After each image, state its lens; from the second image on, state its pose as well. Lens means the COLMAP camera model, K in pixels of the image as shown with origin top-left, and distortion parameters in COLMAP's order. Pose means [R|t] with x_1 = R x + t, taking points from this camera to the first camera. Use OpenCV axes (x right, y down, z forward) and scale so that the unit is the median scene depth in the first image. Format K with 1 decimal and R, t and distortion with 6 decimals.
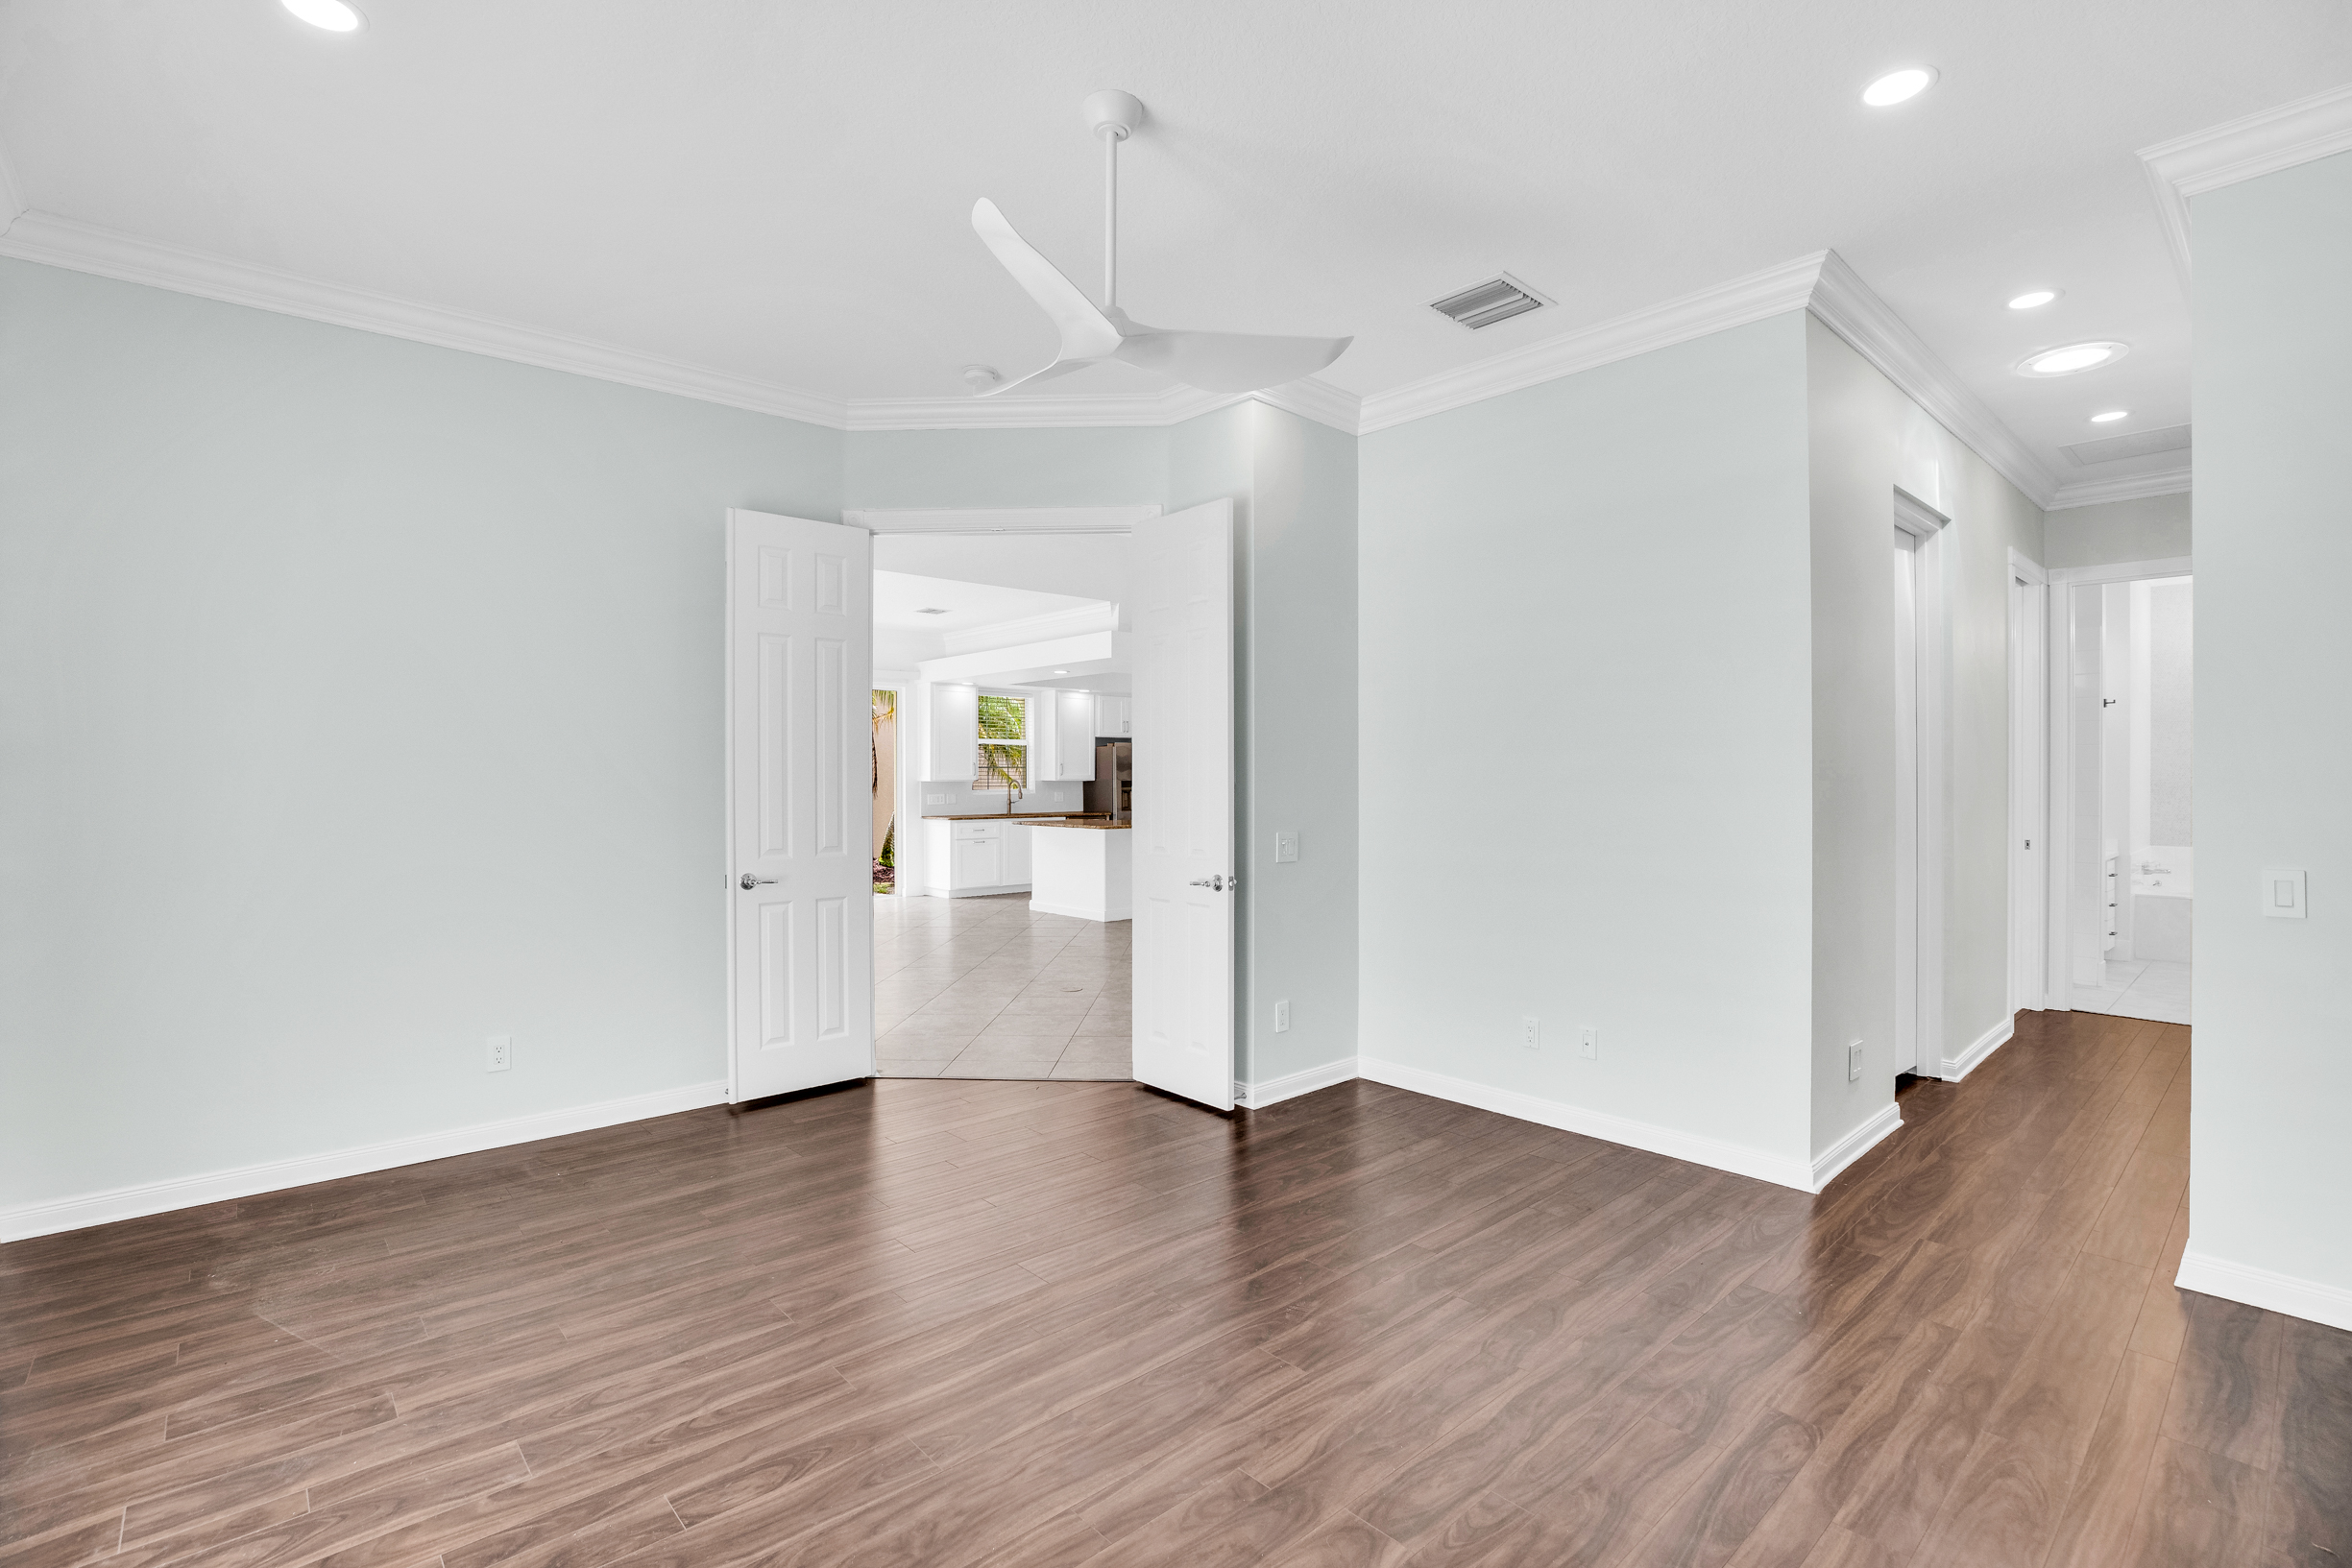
lens RADIAL K [[1082.6, 0, 1184.5], [0, 1082.6, 779.2], [0, 0, 1]] dist [-0.043516, 0.013425]
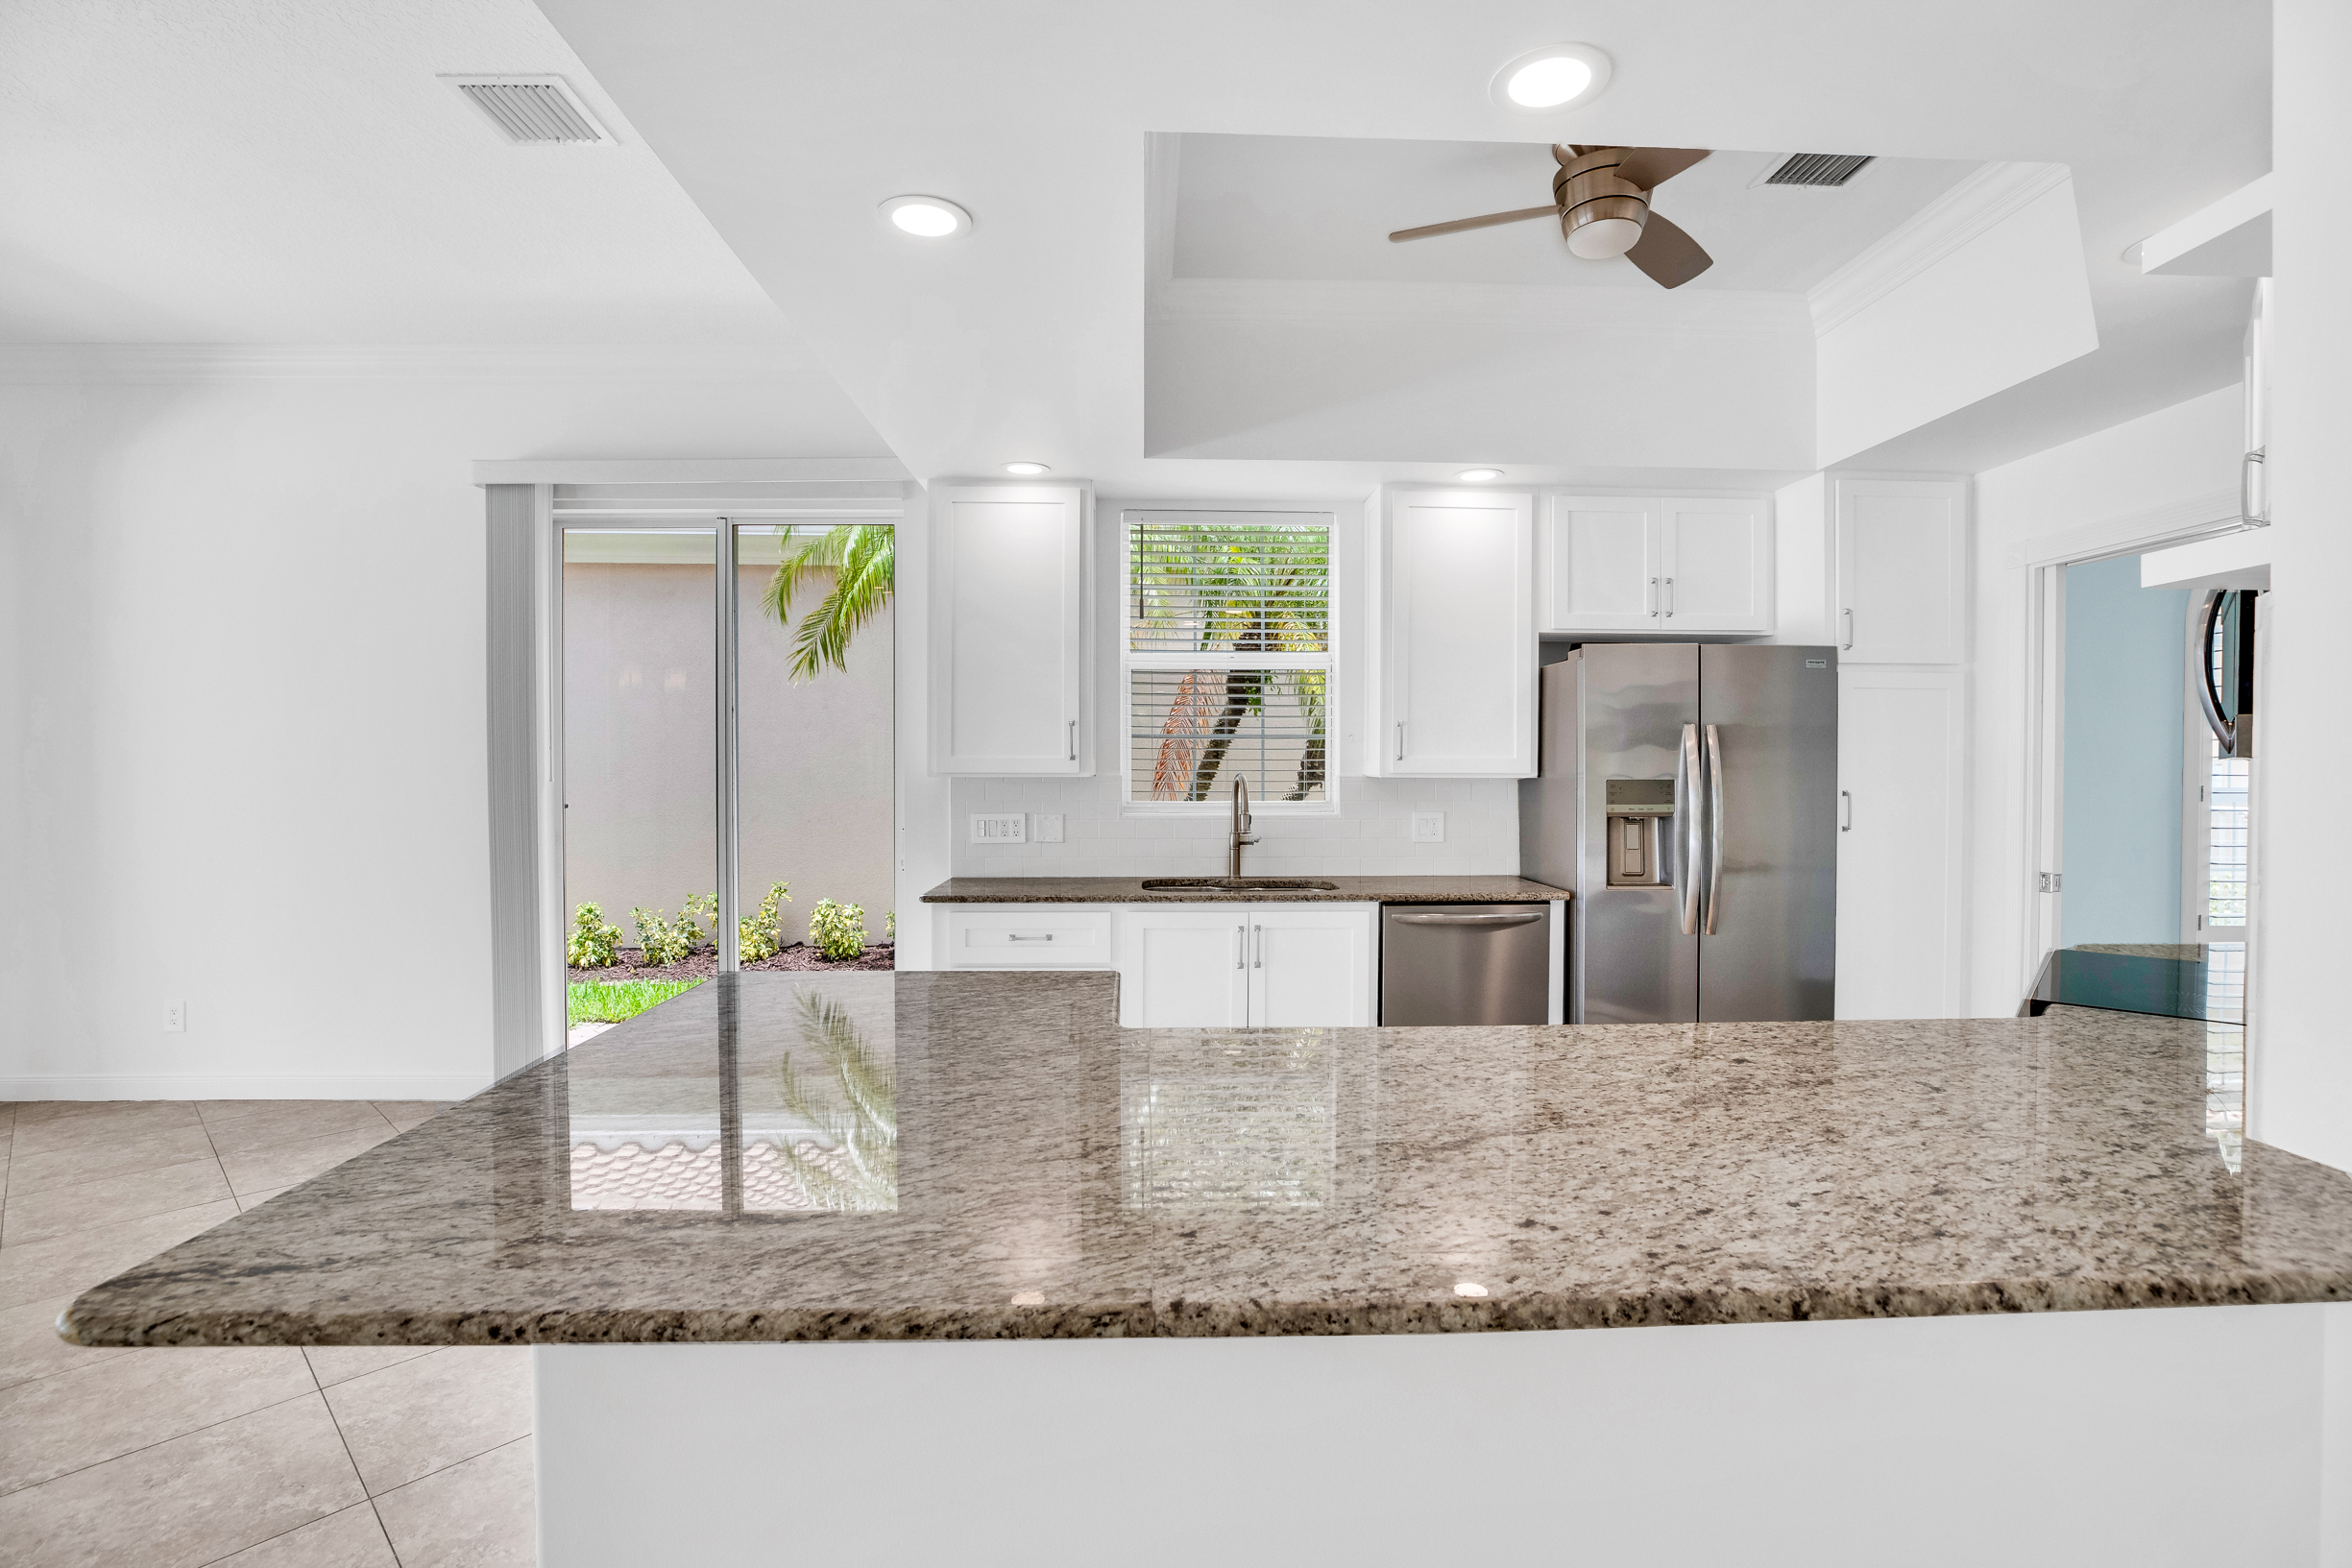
lens RADIAL K [[1082.6, 0, 1184.5], [0, 1082.6, 779.2], [0, 0, 1]] dist [-0.043516, 0.013425]
pose [[0.764638, 0.011220, -0.644363, 0.045027], [-0.003647, 0.999908, 0.013083, -0.001509], [0.644450, -0.007654, 0.764608, 0.820583]]
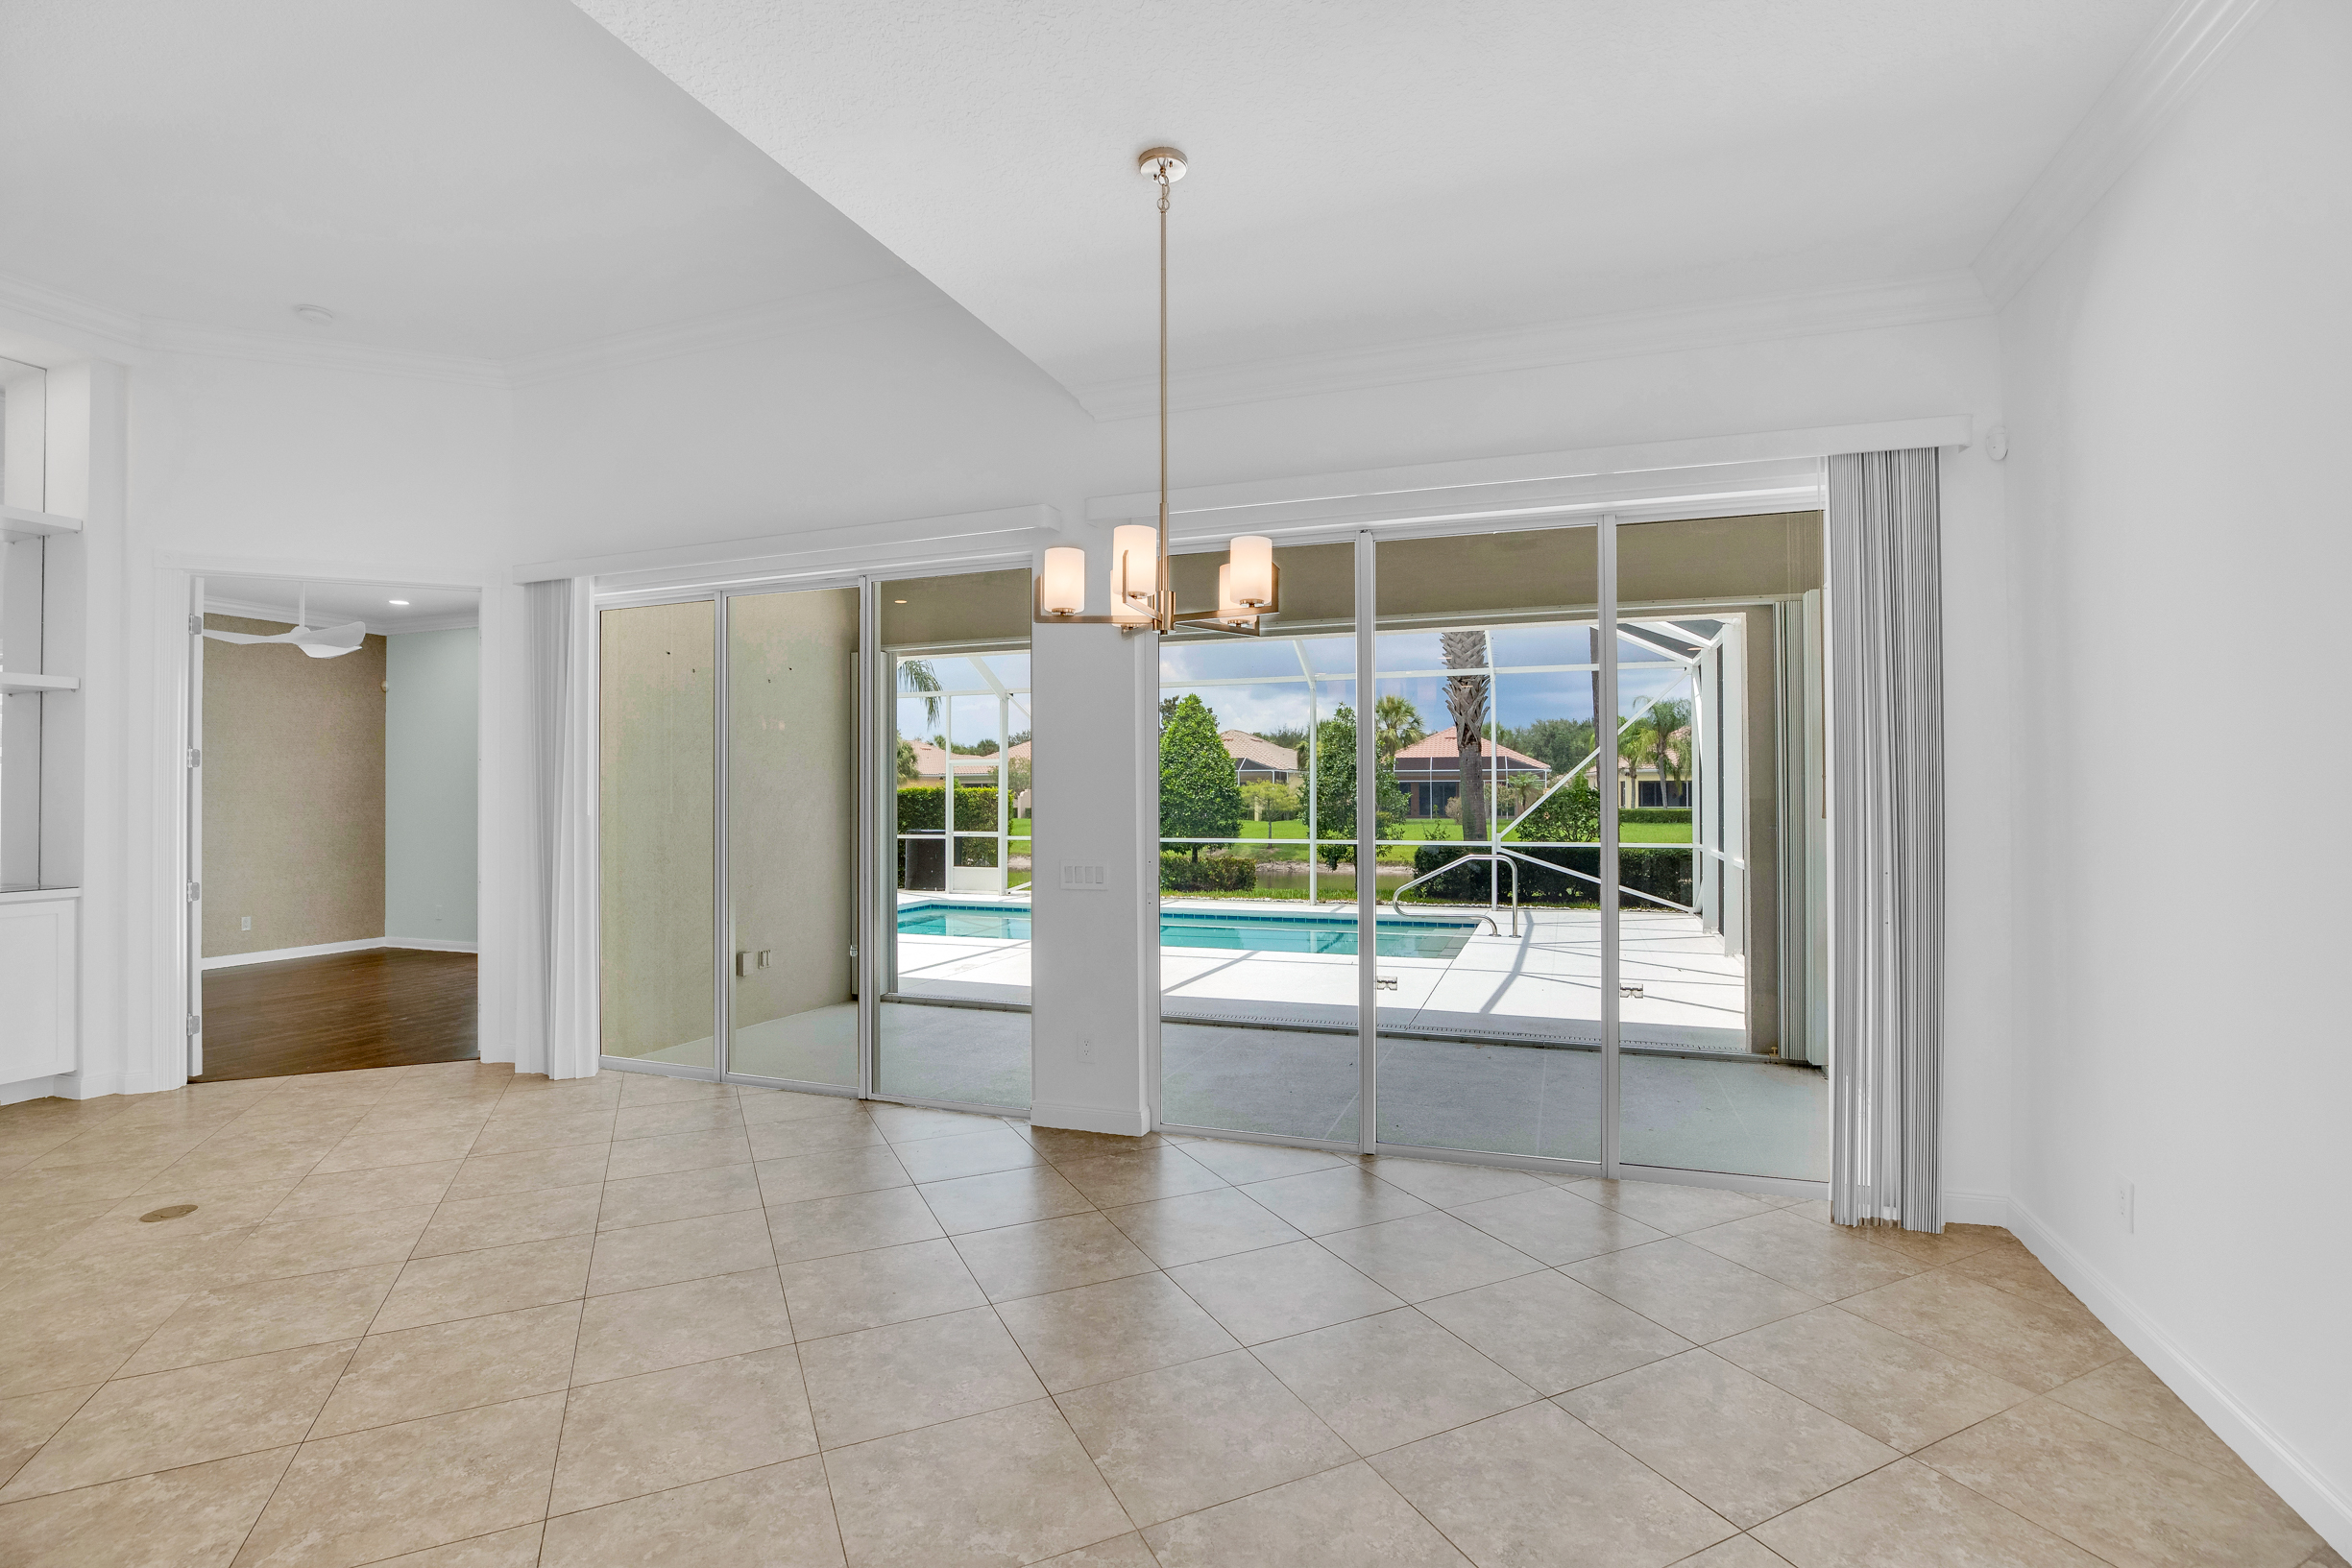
lens RADIAL K [[1082.6, 0, 1184.5], [0, 1082.6, 779.2], [0, 0, 1]] dist [-0.043516, 0.013425]
pose [[-0.883772, -0.000724, -0.467917, -0.176329], [0.005569, 0.999912, -0.012065, -0.002909], [0.467885, -0.013268, -0.883690, 0.982203]]
